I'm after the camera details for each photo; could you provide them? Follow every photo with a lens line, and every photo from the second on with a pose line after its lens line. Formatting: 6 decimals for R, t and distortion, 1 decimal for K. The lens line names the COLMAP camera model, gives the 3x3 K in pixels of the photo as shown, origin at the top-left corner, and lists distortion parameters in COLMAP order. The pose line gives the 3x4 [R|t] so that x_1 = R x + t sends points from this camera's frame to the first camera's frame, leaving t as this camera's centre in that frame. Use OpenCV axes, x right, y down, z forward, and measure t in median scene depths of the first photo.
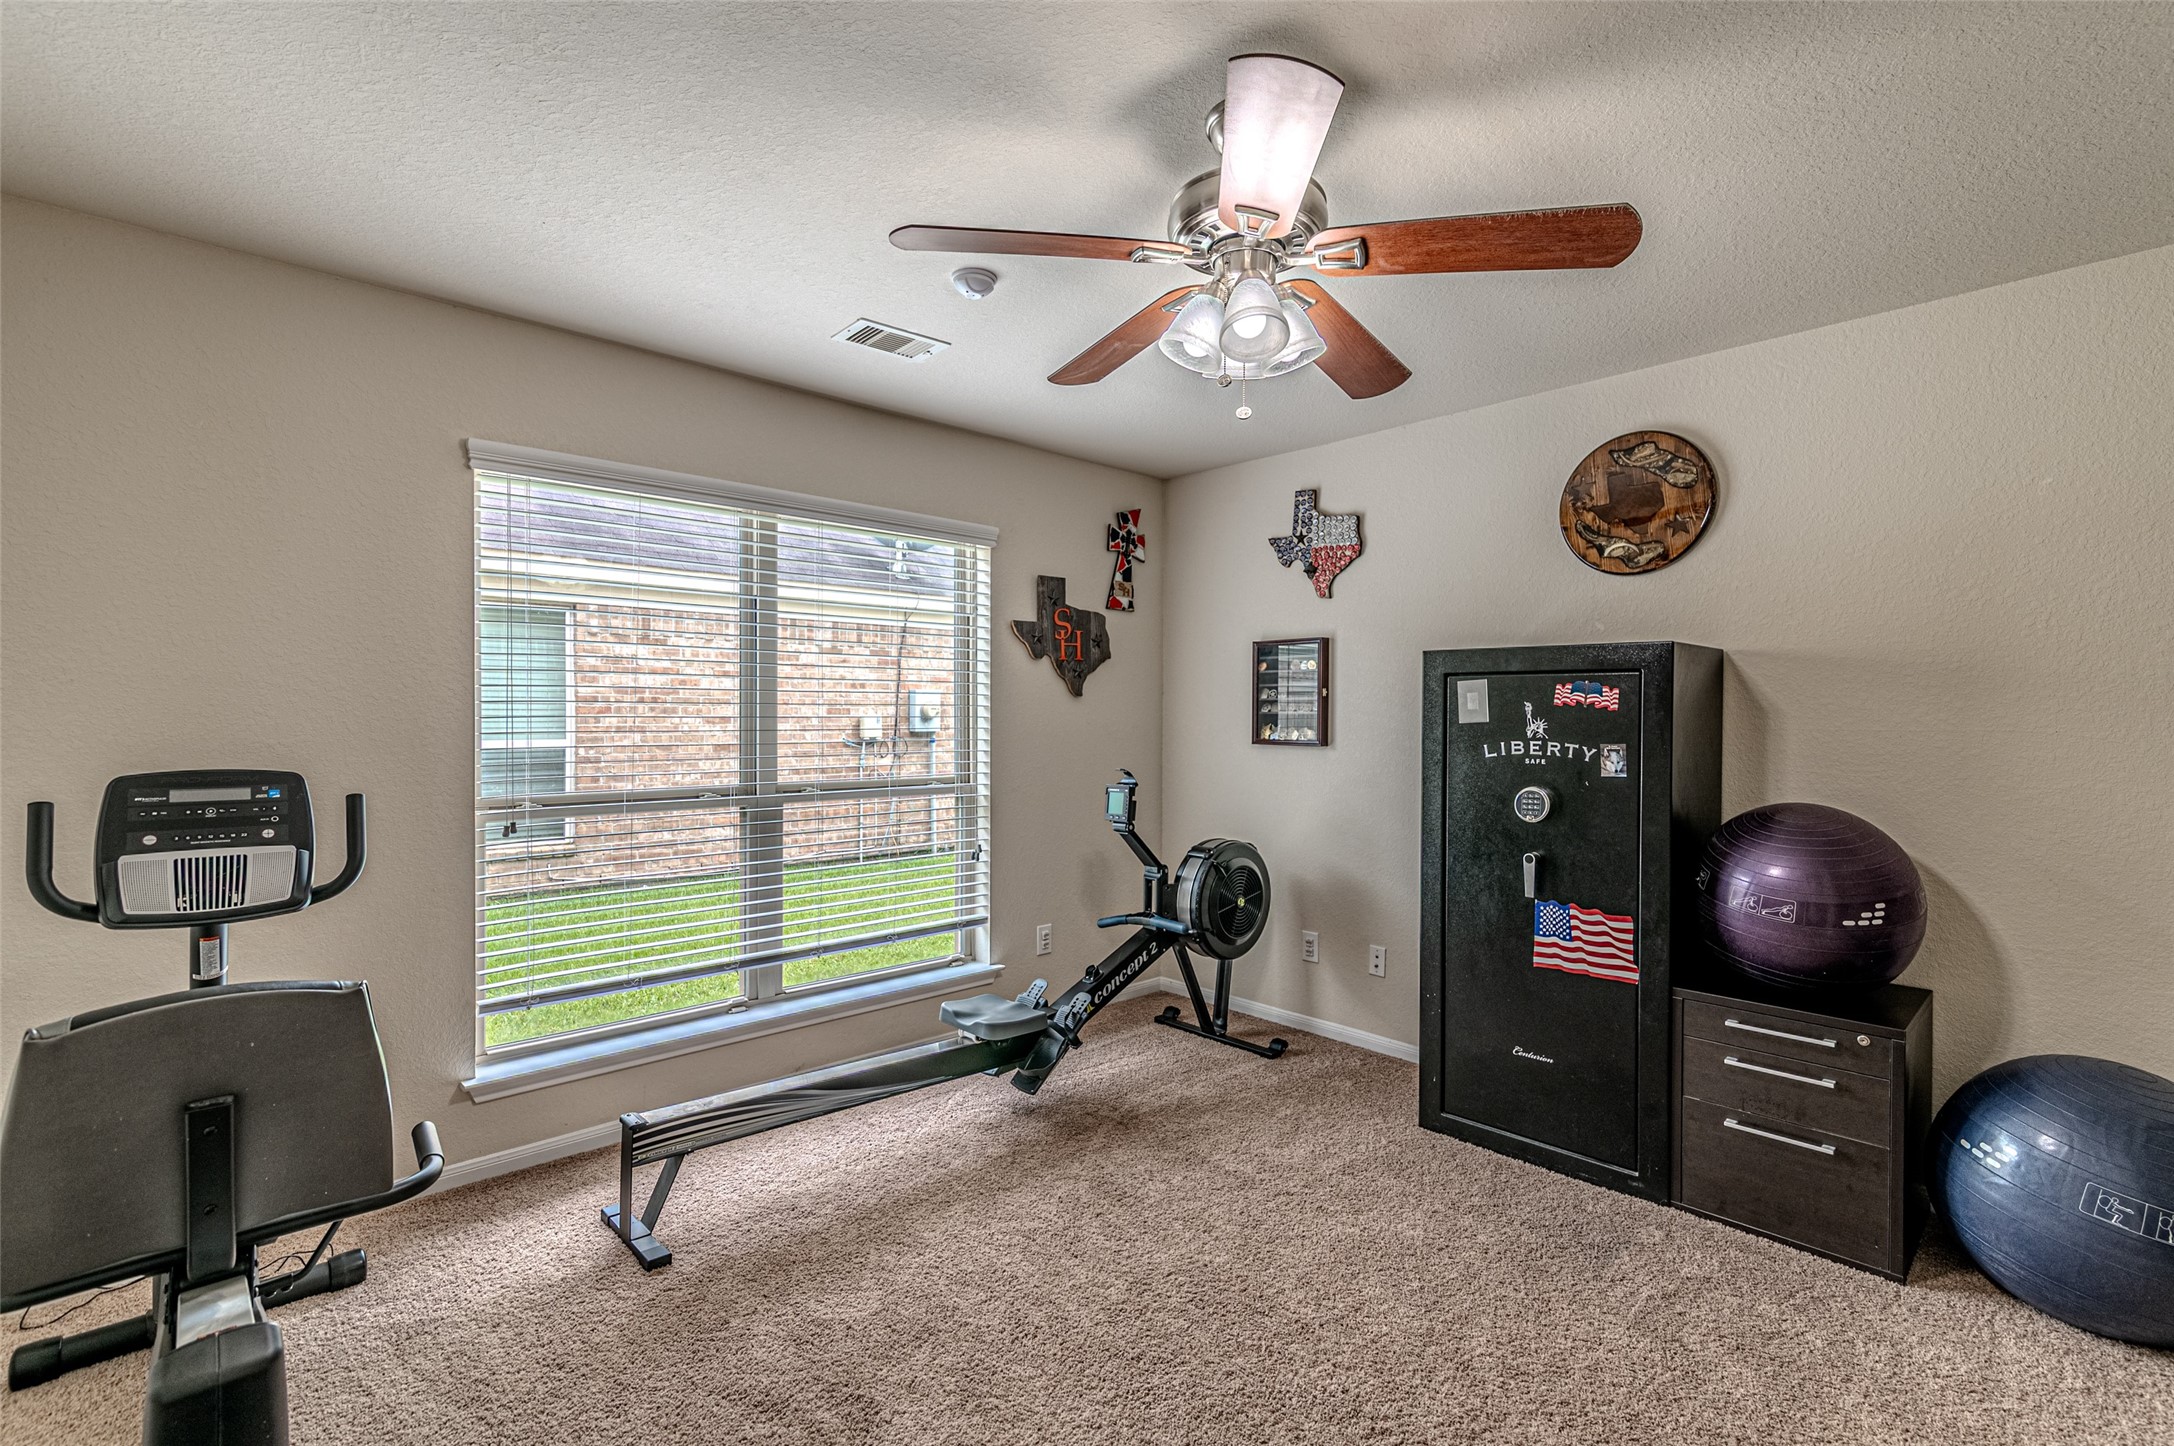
lens RADIAL K [[985.5, 0, 1094.0], [0, 985.5, 723.9], [0, 0, 1]] dist [0.014808, -0.001114]
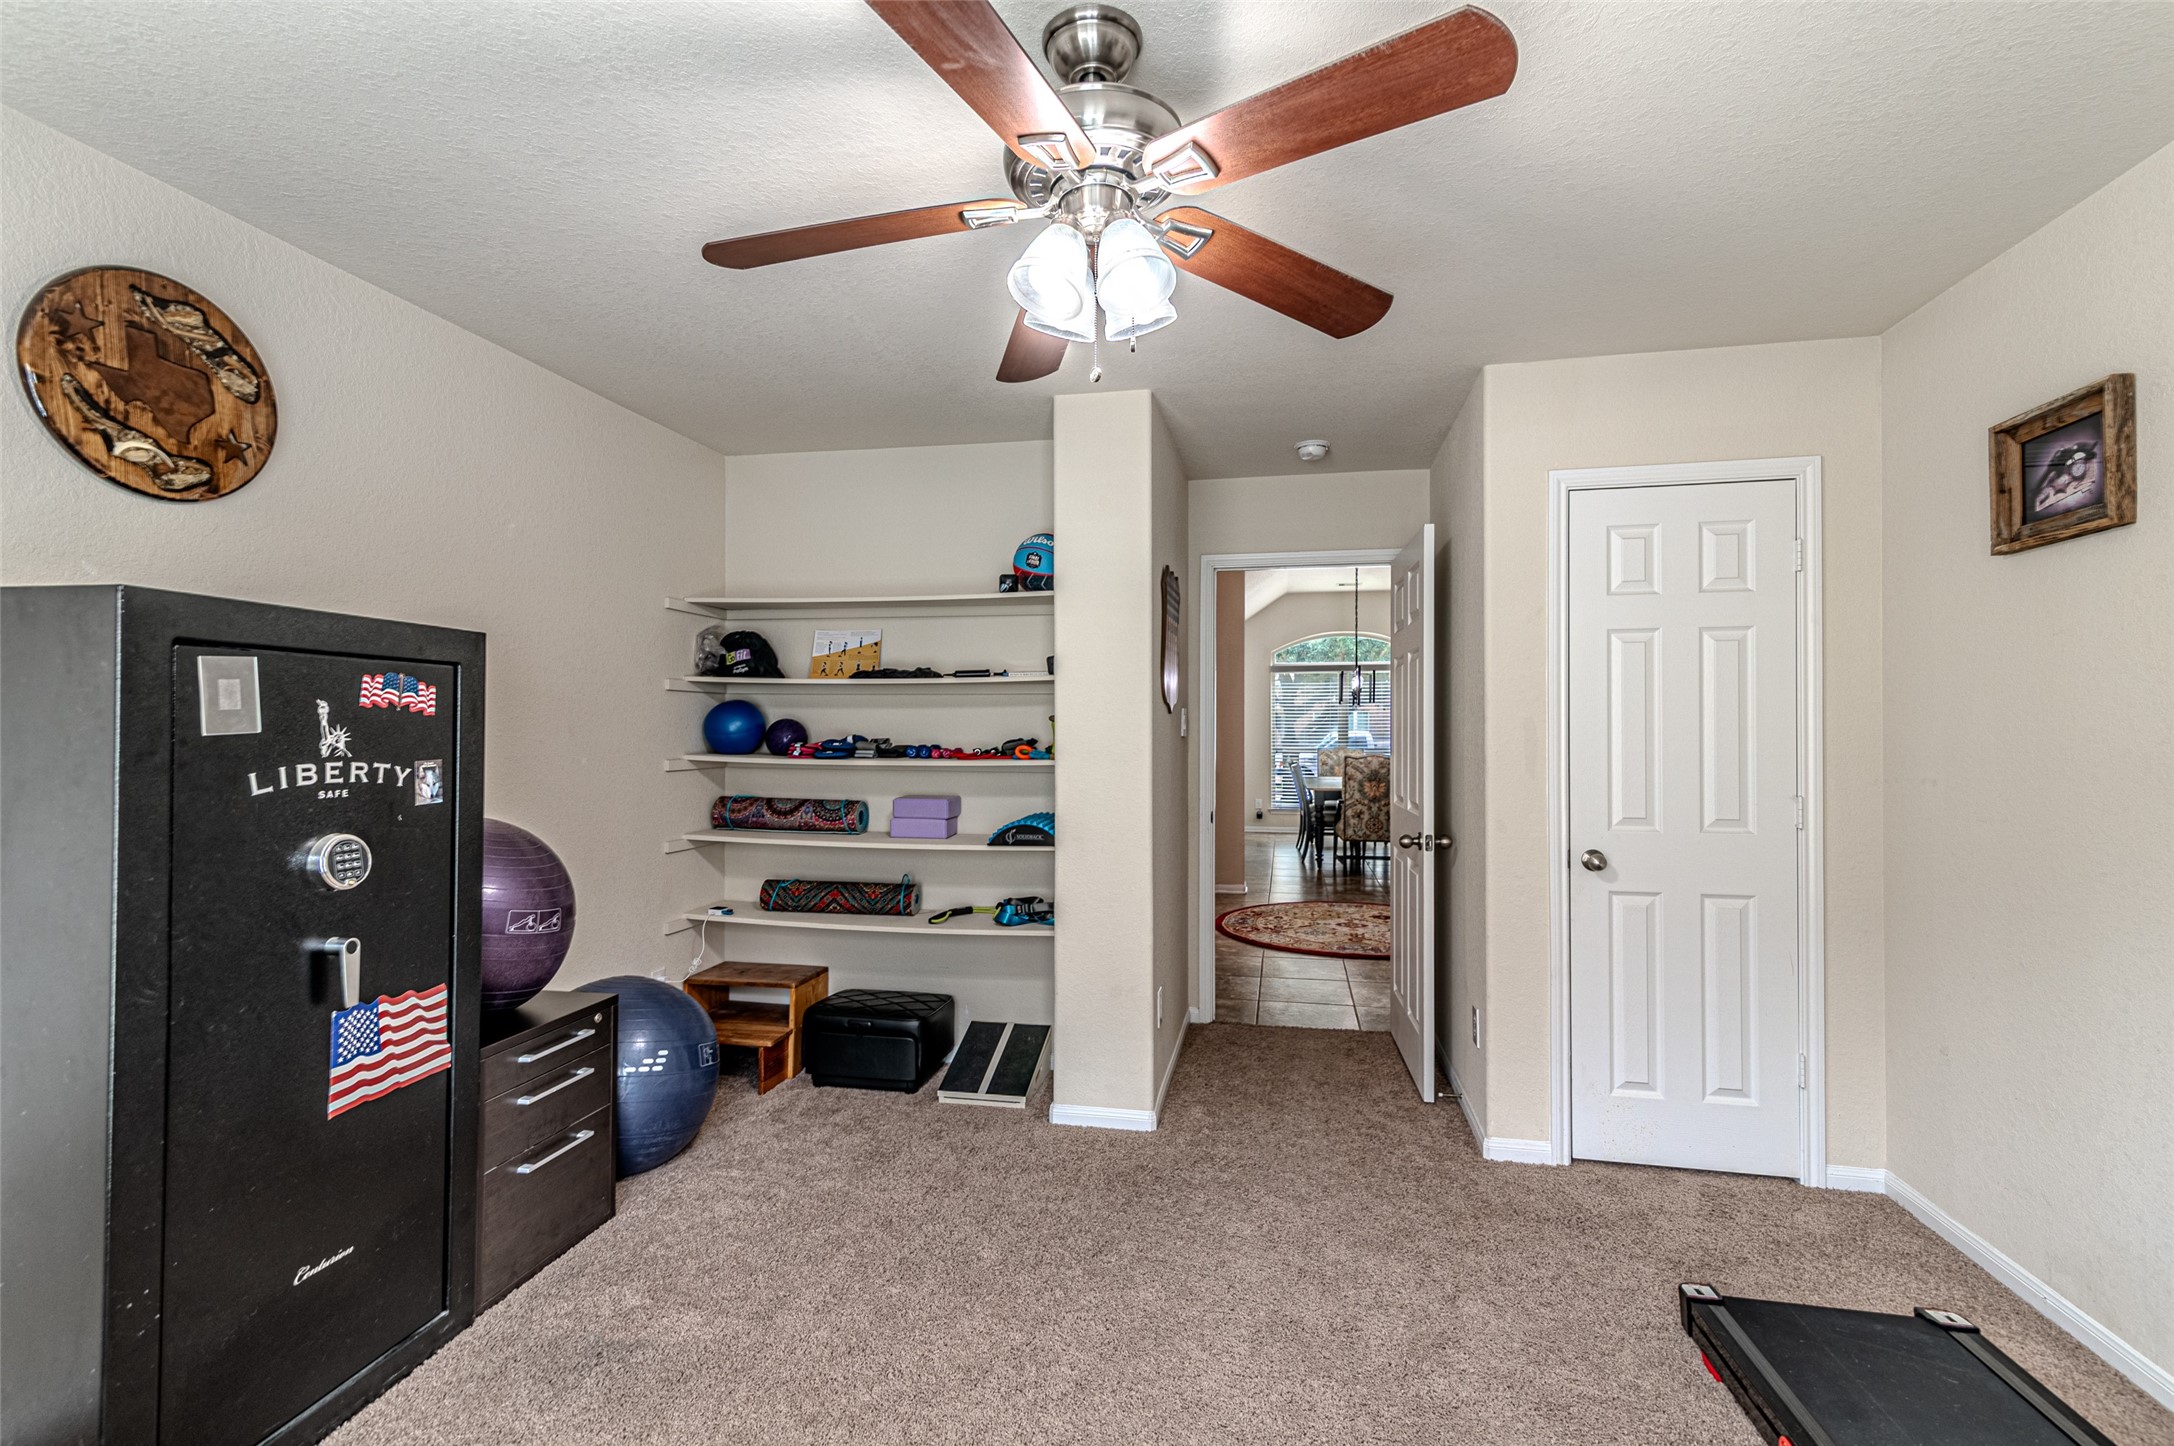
lens RADIAL K [[985.5, 0, 1094.0], [0, 985.5, 723.9], [0, 0, 1]] dist [0.014808, -0.001114]
pose [[-0.577634, -0.002093, 0.816293, -0.356539], [0.002701, 0.999986, 0.004476, -0.008654], [-0.816291, 0.004791, -0.577621, 0.969738]]
